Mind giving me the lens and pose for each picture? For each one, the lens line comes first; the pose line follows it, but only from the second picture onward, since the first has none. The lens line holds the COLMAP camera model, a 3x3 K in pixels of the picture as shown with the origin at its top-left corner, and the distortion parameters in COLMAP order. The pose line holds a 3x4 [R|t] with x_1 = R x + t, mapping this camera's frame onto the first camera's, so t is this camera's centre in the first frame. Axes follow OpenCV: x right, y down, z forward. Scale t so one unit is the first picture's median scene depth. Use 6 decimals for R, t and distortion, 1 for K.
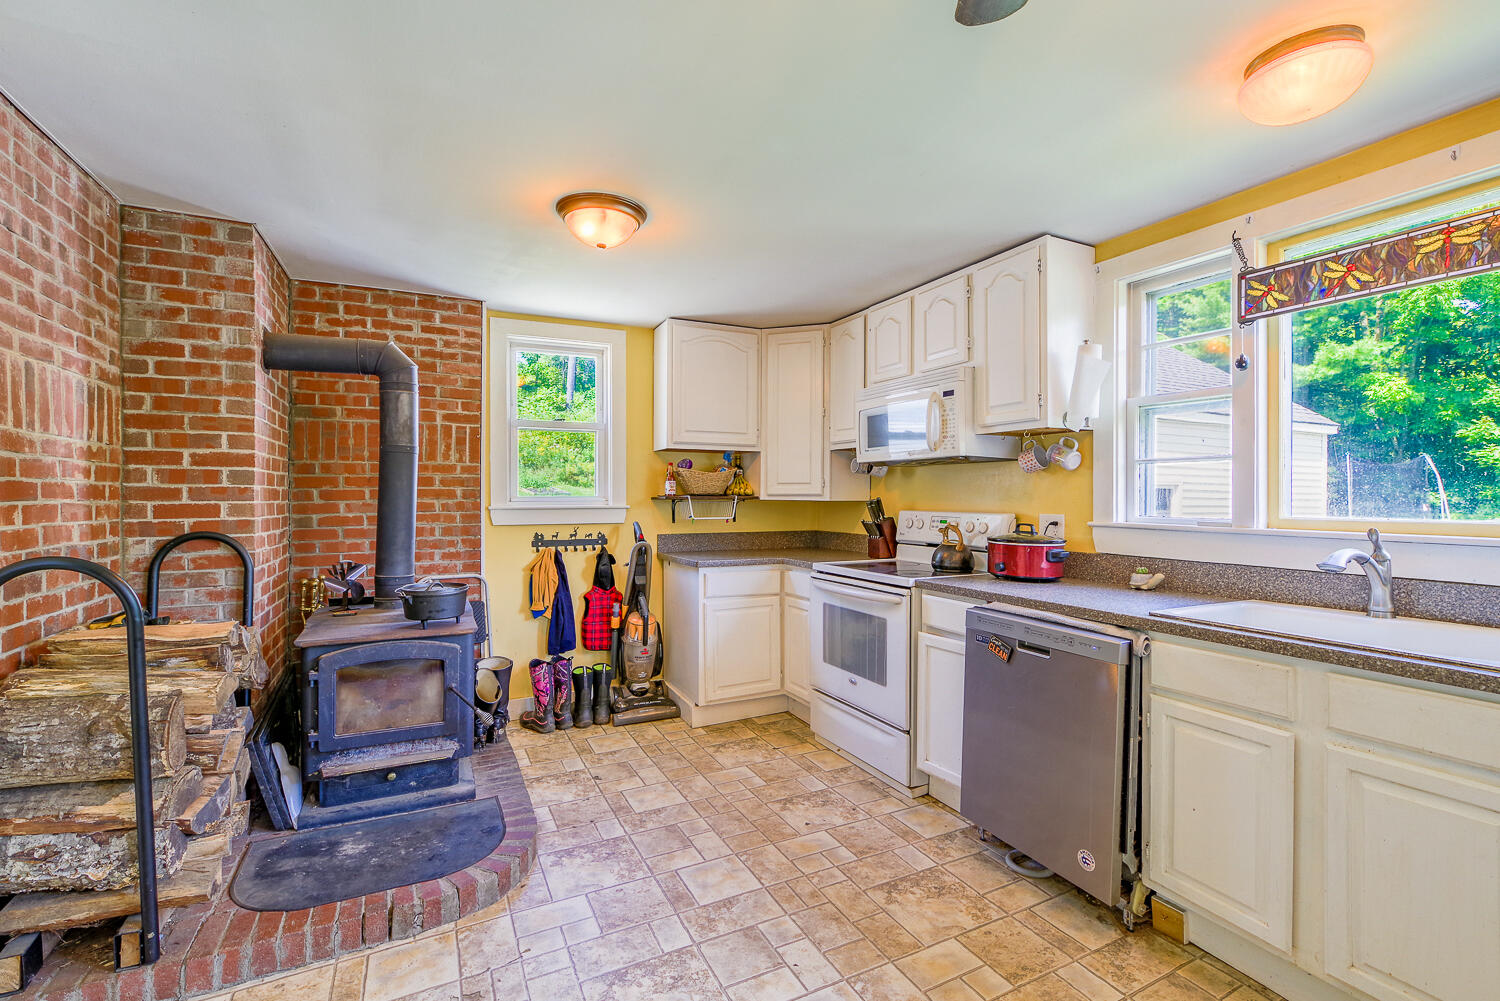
lens RADIAL K [[663.8, 0, 733.3], [0, 663.8, 500.0], [0, 0, 1]] dist [-0.001492, -0.000091]
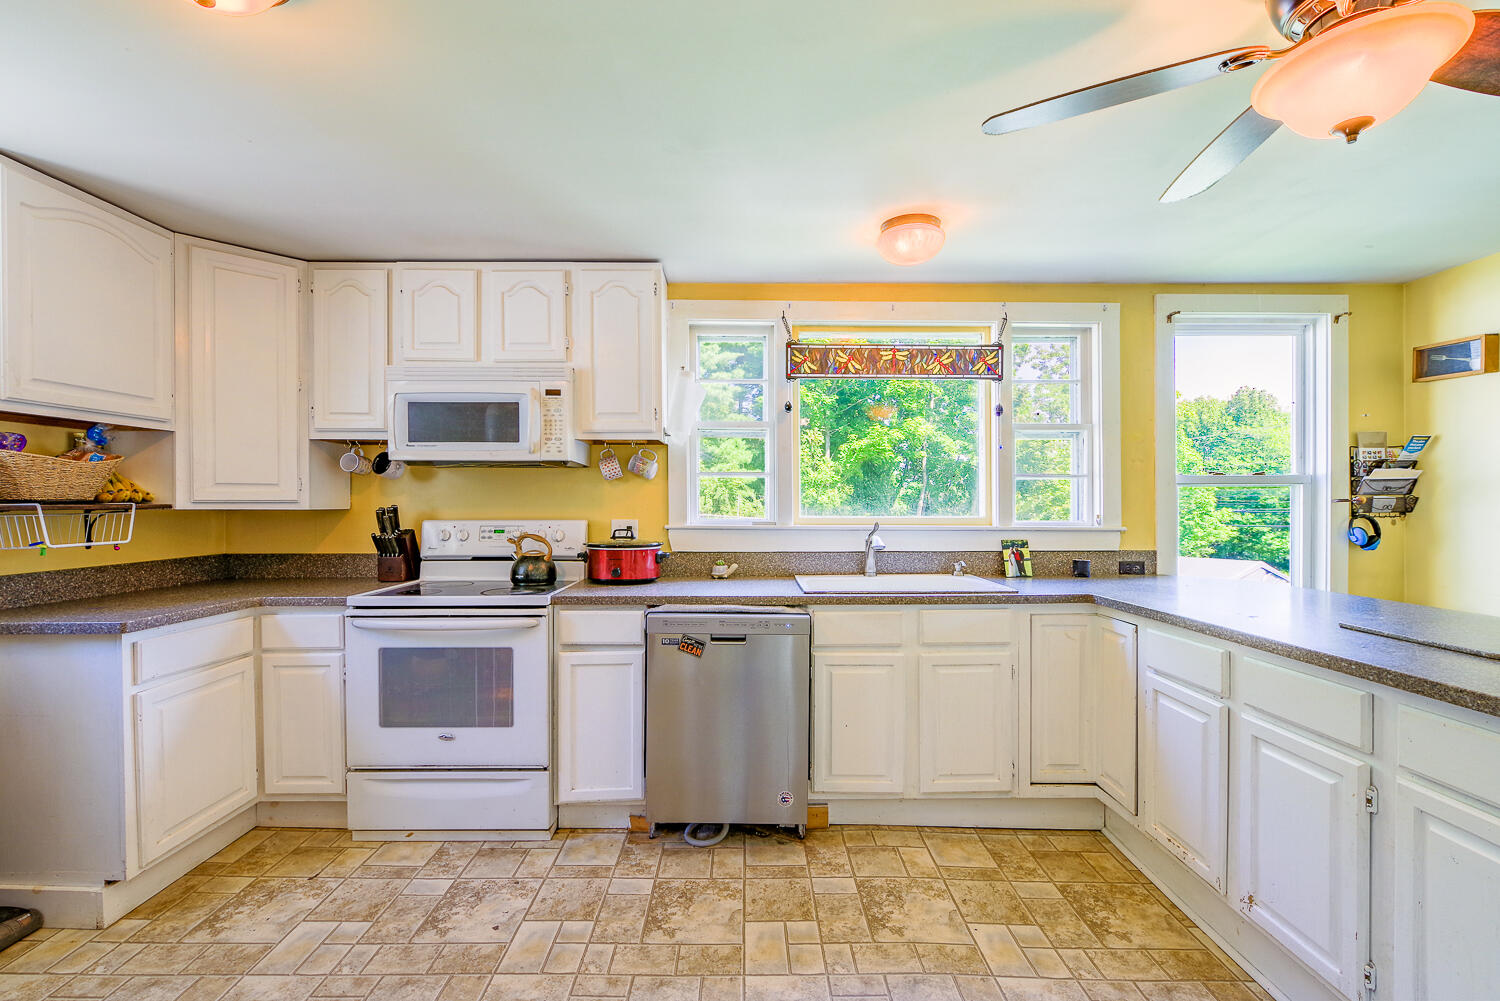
lens RADIAL K [[663.8, 0, 745.8], [0, 663.8, 511.1], [0, 0, 1]] dist [-0.001492, -0.000091]
pose [[0.428737, -0.014141, 0.903318, -0.411159], [0.006597, 0.999900, 0.012522, -0.004470], [-0.903405, 0.000590, 0.428788, 0.366872]]
